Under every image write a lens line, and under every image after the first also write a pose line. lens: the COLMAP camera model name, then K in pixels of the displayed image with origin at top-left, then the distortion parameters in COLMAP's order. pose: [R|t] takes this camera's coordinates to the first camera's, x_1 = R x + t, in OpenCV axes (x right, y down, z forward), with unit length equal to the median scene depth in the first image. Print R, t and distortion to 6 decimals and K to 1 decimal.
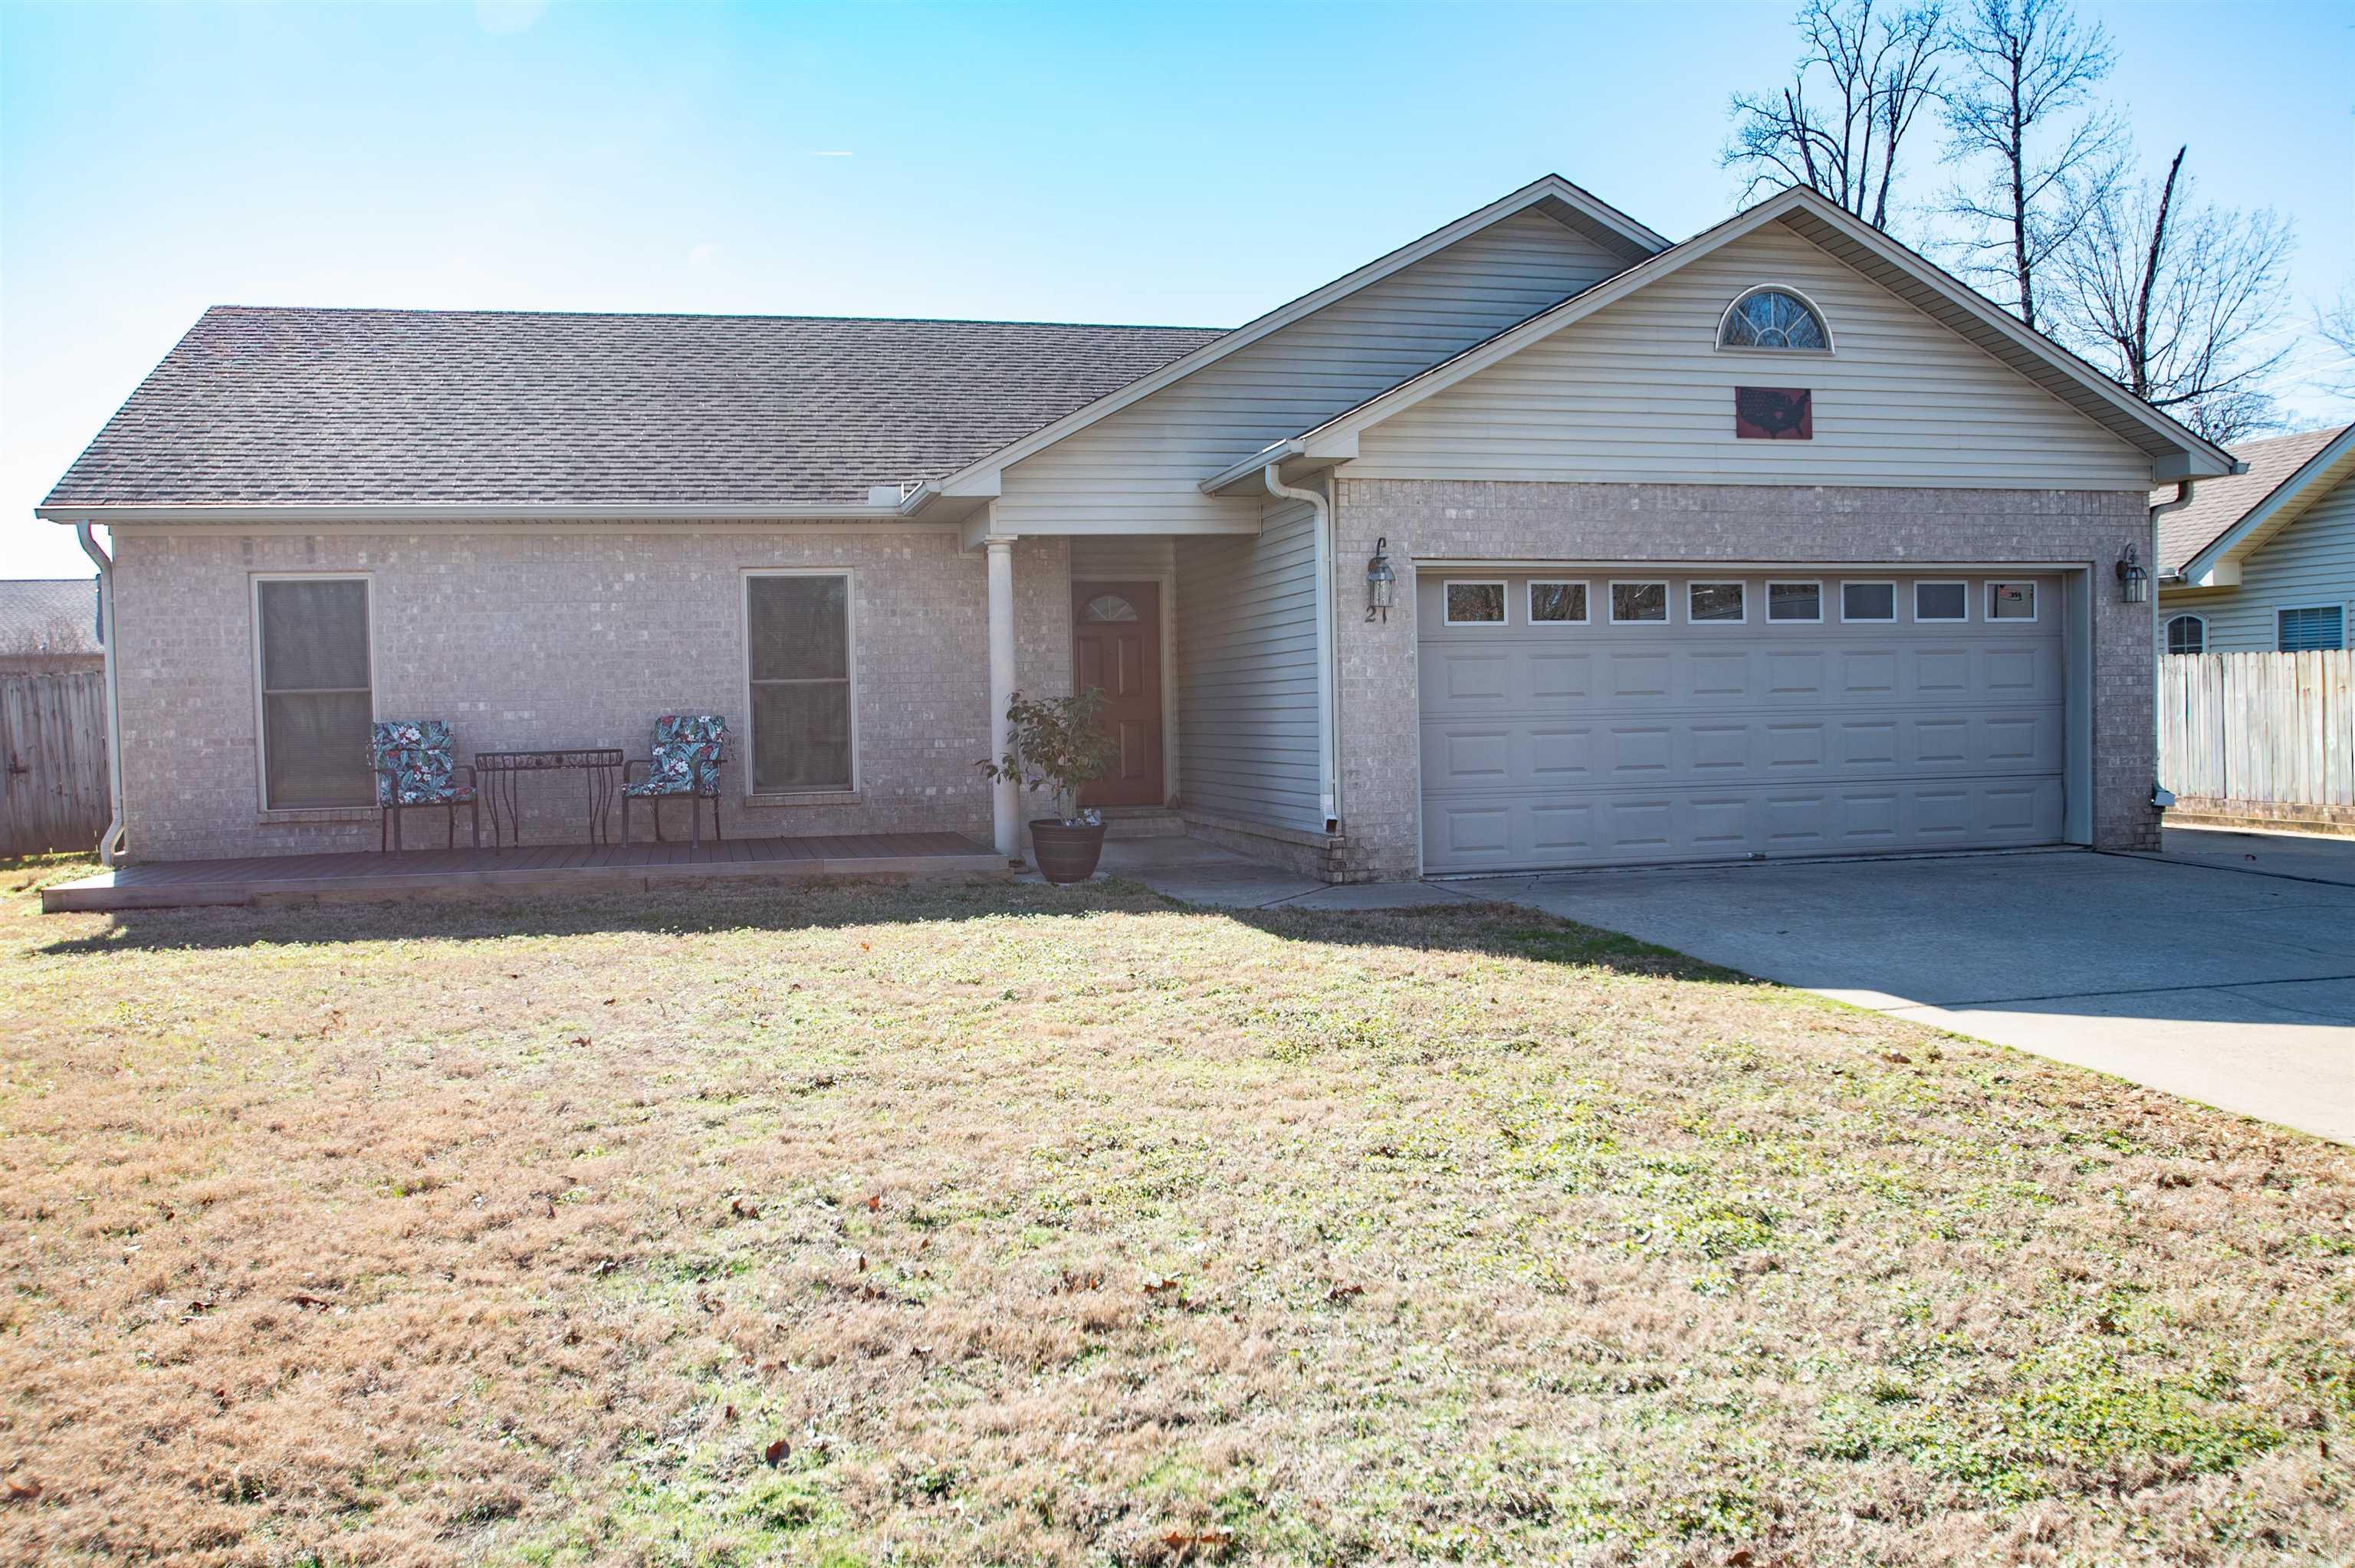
lens RADIAL K [[1863.1, 0, 1177.5], [0, 1863.1, 784.0], [0, 0, 1]] dist [-0.054211, -0.000554]
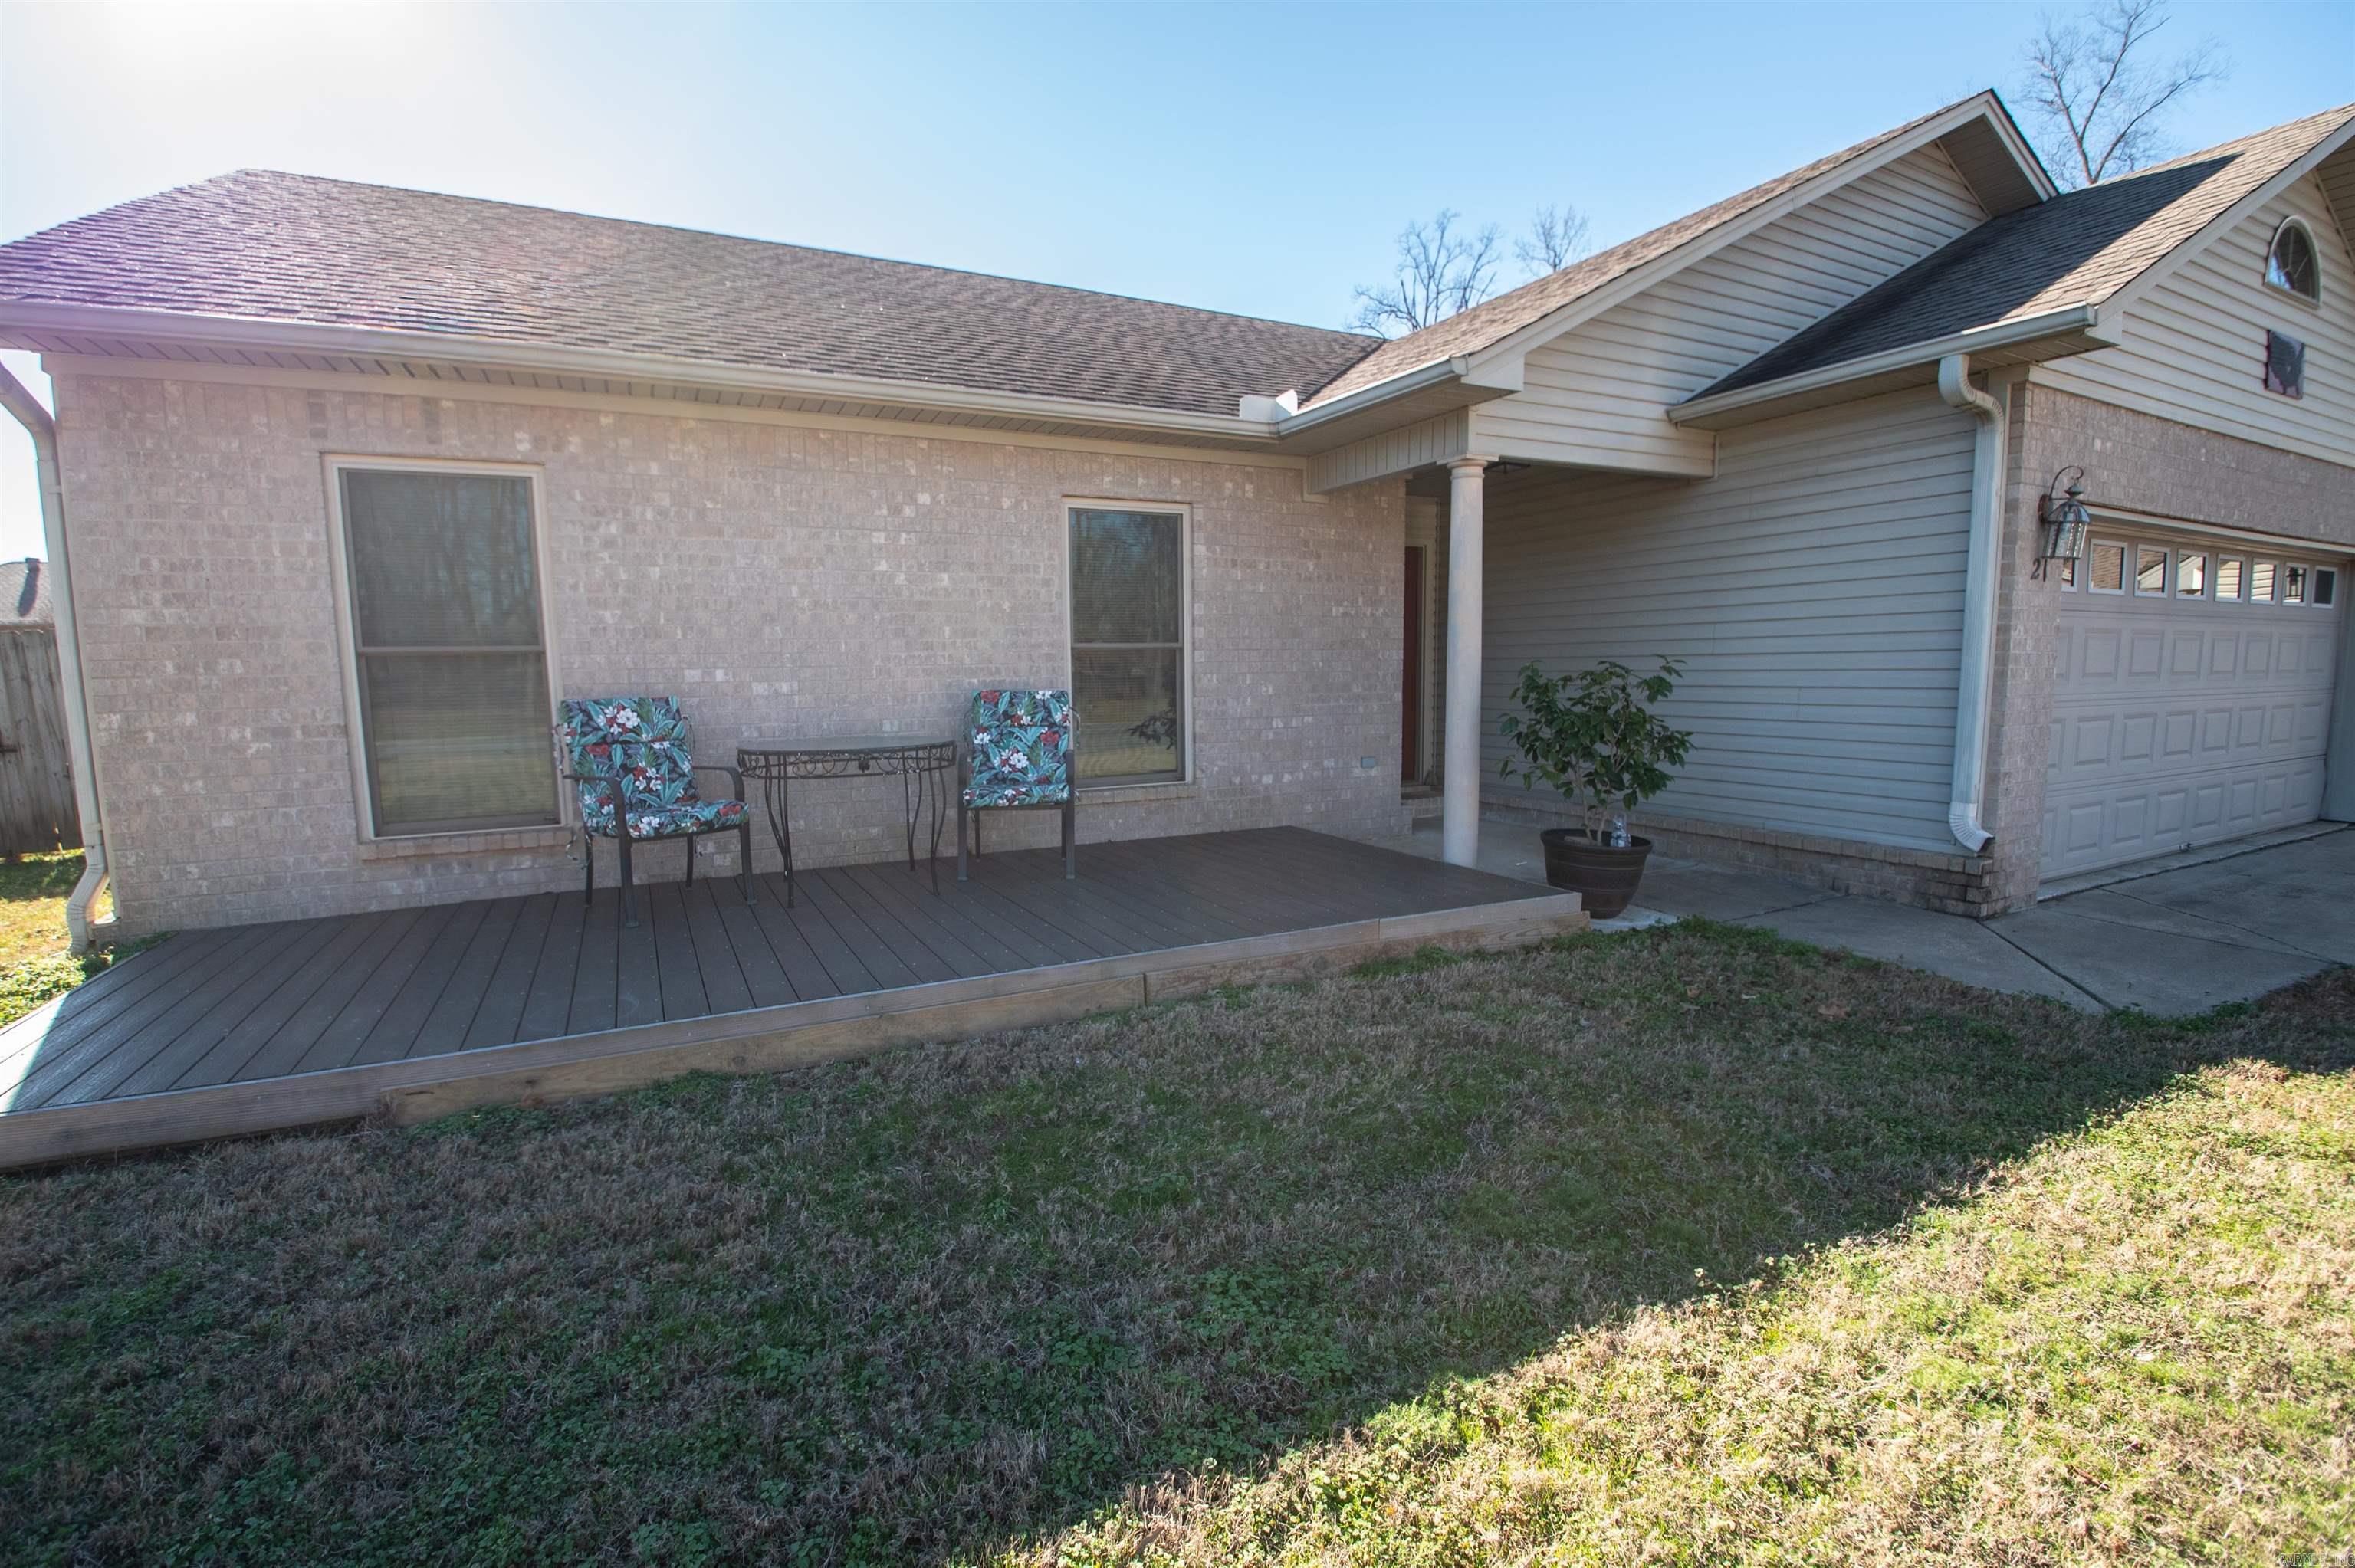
lens RADIAL K [[1062.1, 0, 1173.3], [0, 1062.1, 793.1], [0, 0, 1]] dist [-0.001900, -0.019523]
pose [[0.975973, -0.016389, 0.217276, -0.306407], [0.000296, 0.997266, 0.073894, -0.028074], [-0.217893, -0.072054, 0.973309, 0.589816]]
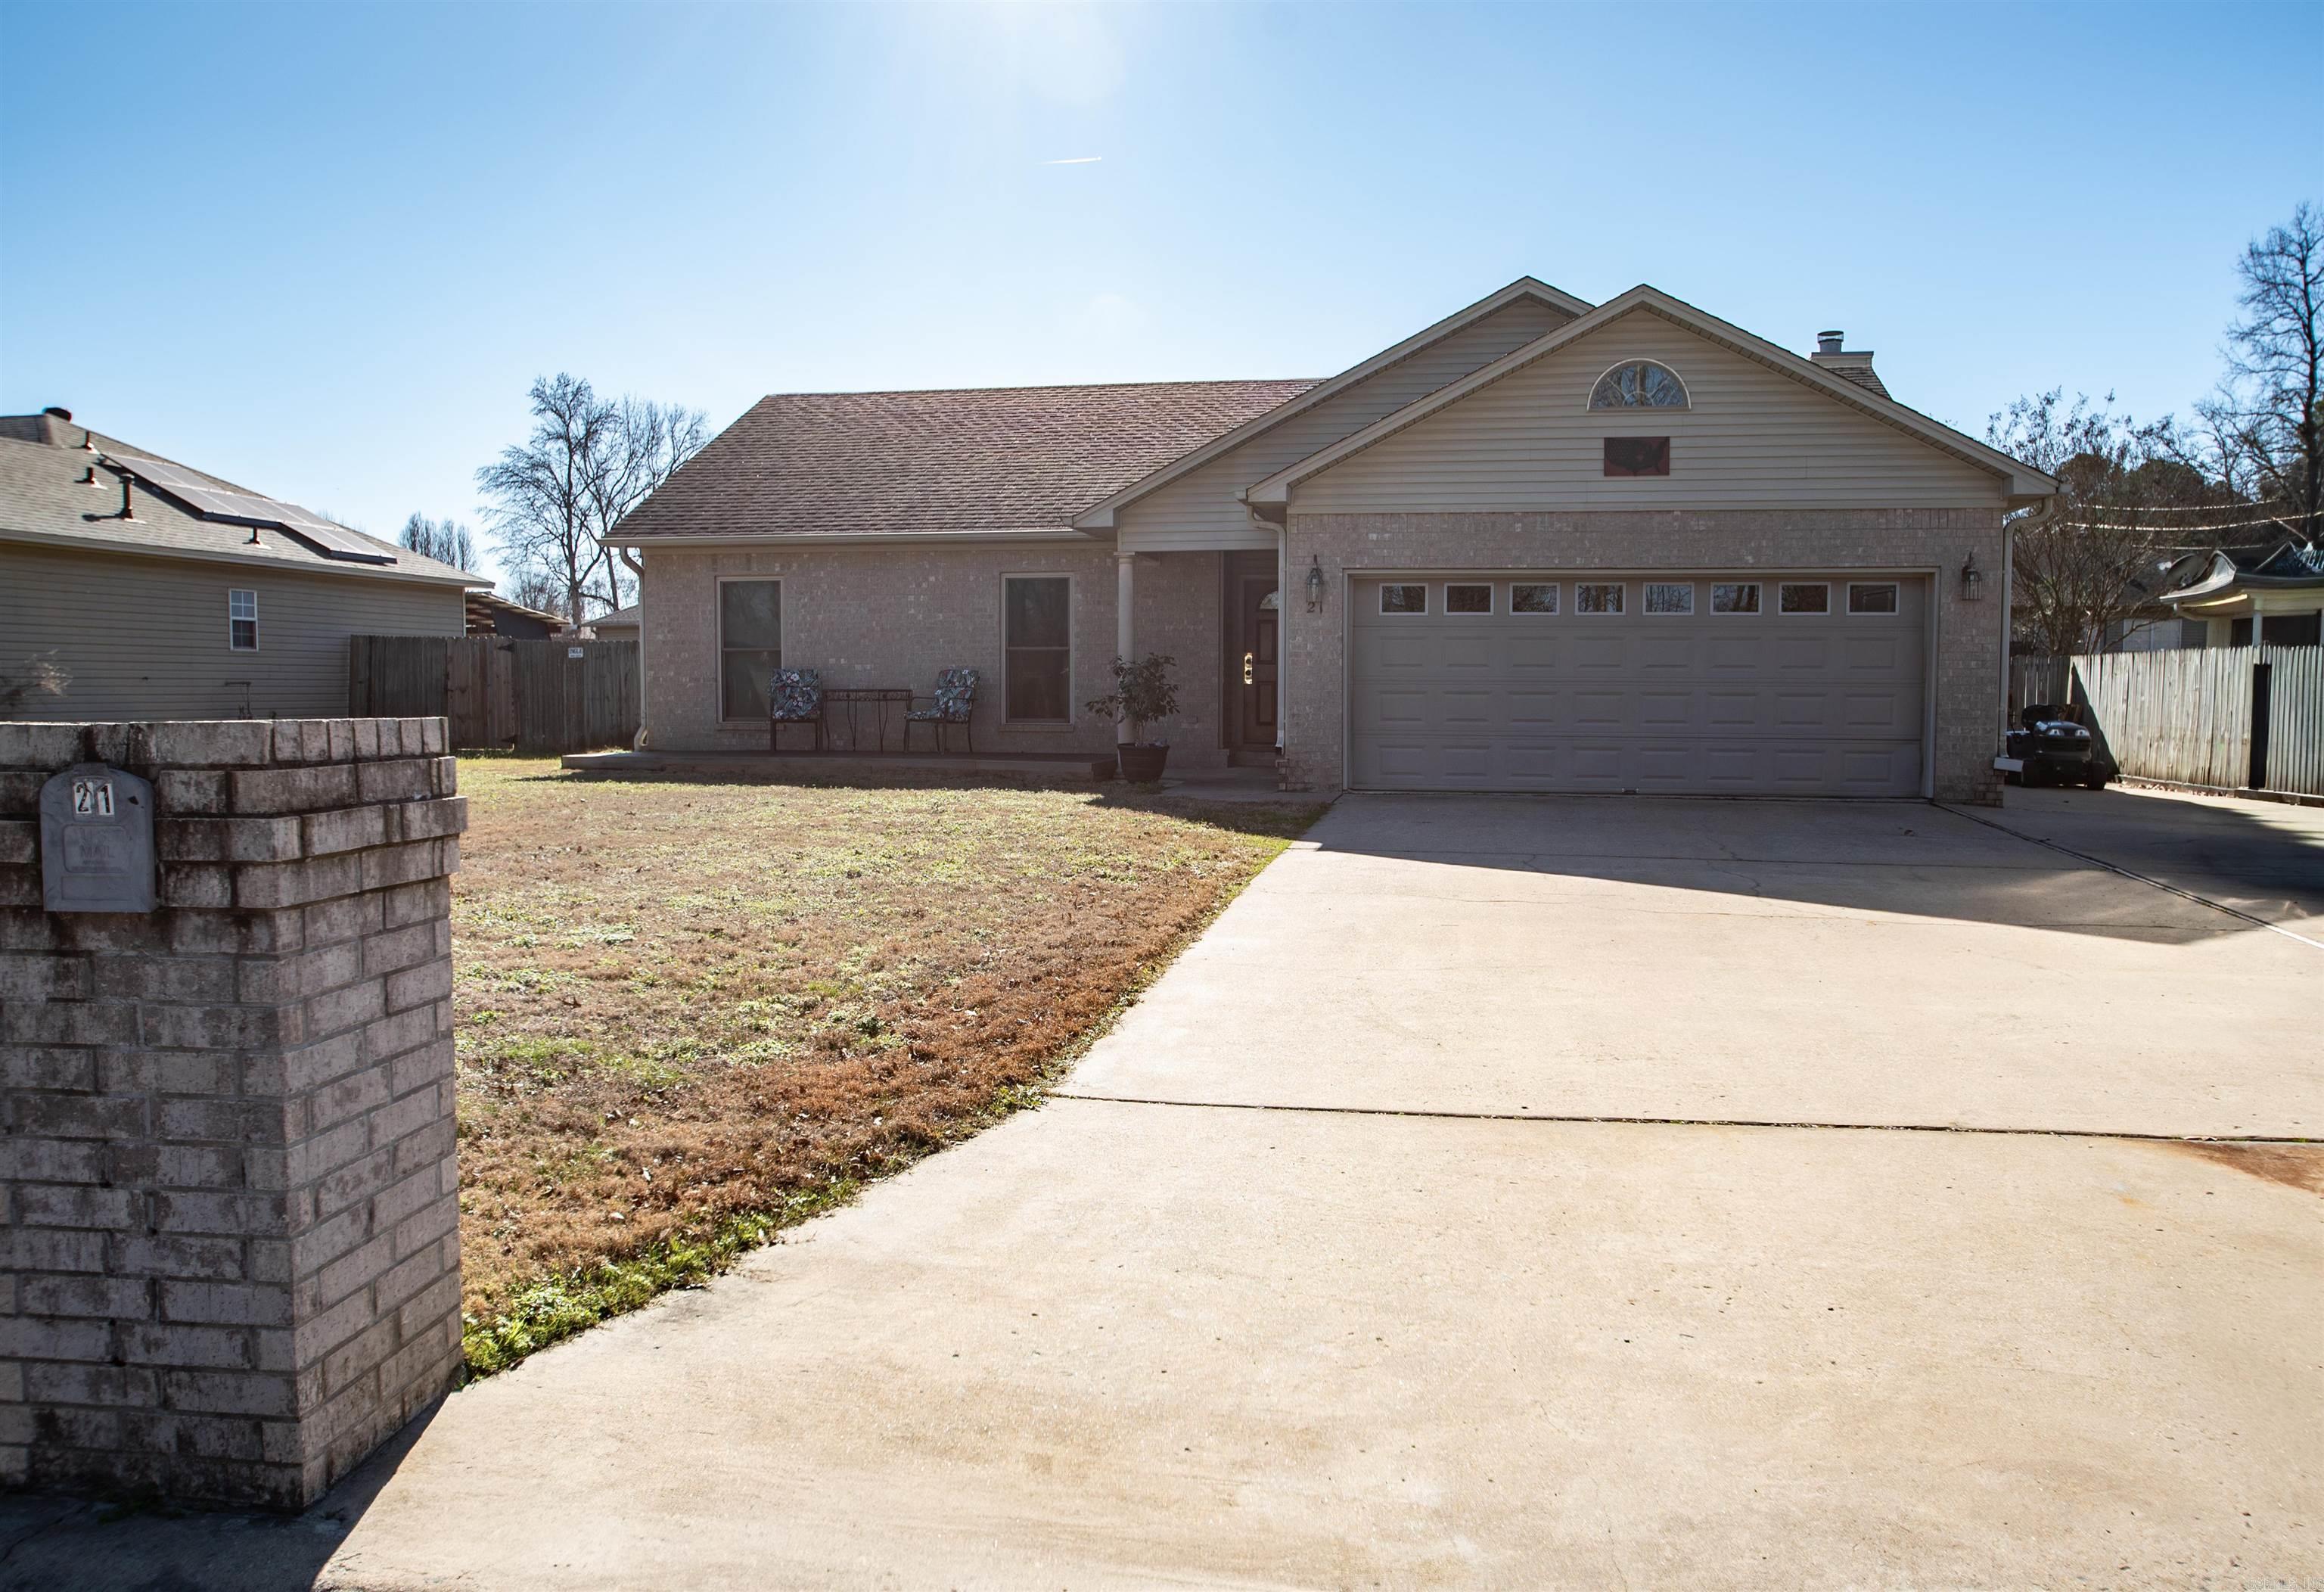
lens RADIAL K [[1783.0, 0, 1163.1], [0, 1783.0, 804.7], [0, 0, 1]] dist [-0.053988, 0.000991]
pose [[0.911628, 0.050705, -0.407877, 0.516067], [-0.039212, 0.998564, 0.036494, 0.014943], [0.409142, -0.017275, 0.912307, -0.287753]]
